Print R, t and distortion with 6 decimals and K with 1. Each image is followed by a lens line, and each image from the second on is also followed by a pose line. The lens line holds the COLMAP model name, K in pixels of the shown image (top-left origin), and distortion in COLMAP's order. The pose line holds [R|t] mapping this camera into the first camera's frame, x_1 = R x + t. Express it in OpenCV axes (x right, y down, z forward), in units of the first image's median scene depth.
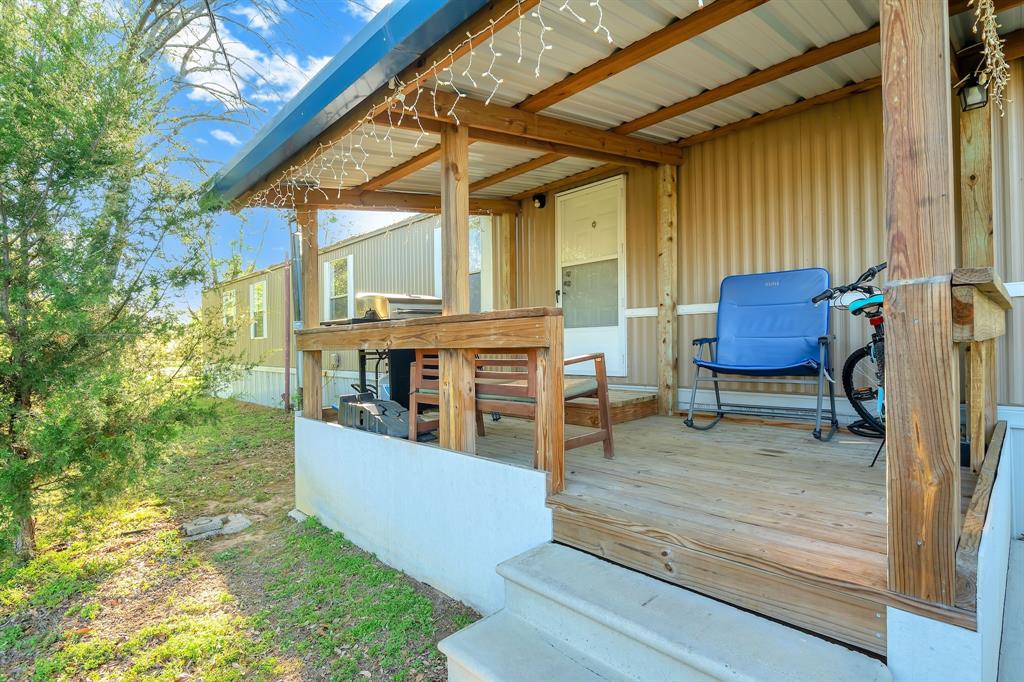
lens RADIAL K [[508.6, 0, 512.0], [0, 508.6, 341.0], [0, 0, 1]] dist [-0.000977, -0.000198]
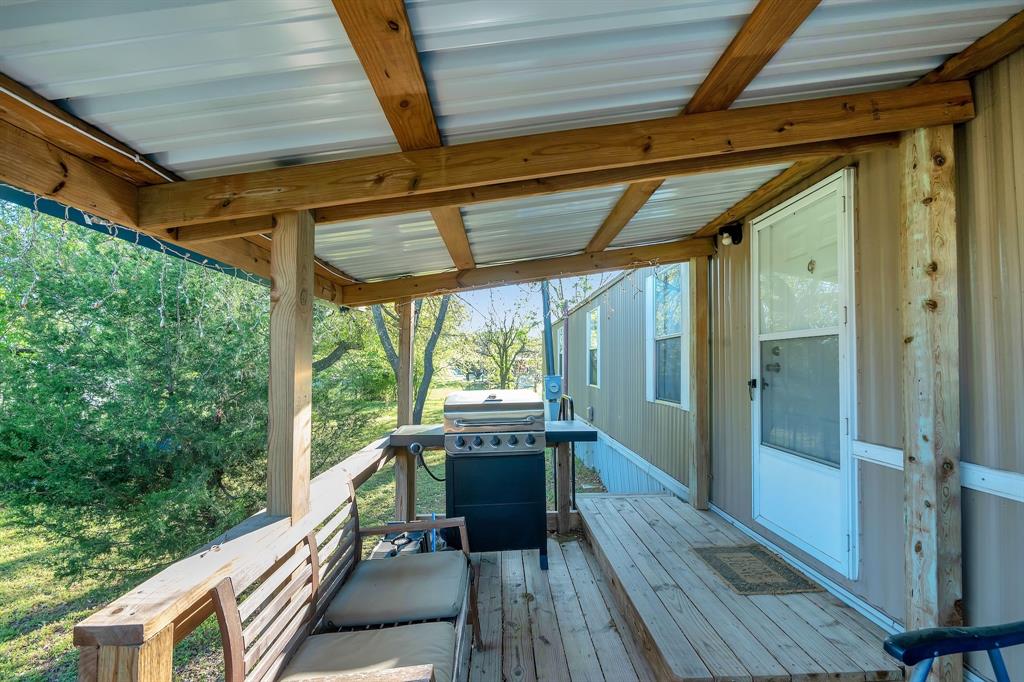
lens RADIAL K [[471.5, 0, 512.0], [0, 471.5, 341.0], [0, 0, 1]] dist [-0.000851, -0.000351]
pose [[0.739061, -0.019369, -0.673360, 0.314171], [-0.001021, 0.999553, -0.029873, -0.157196], [0.673638, 0.022765, 0.738711, 0.481448]]
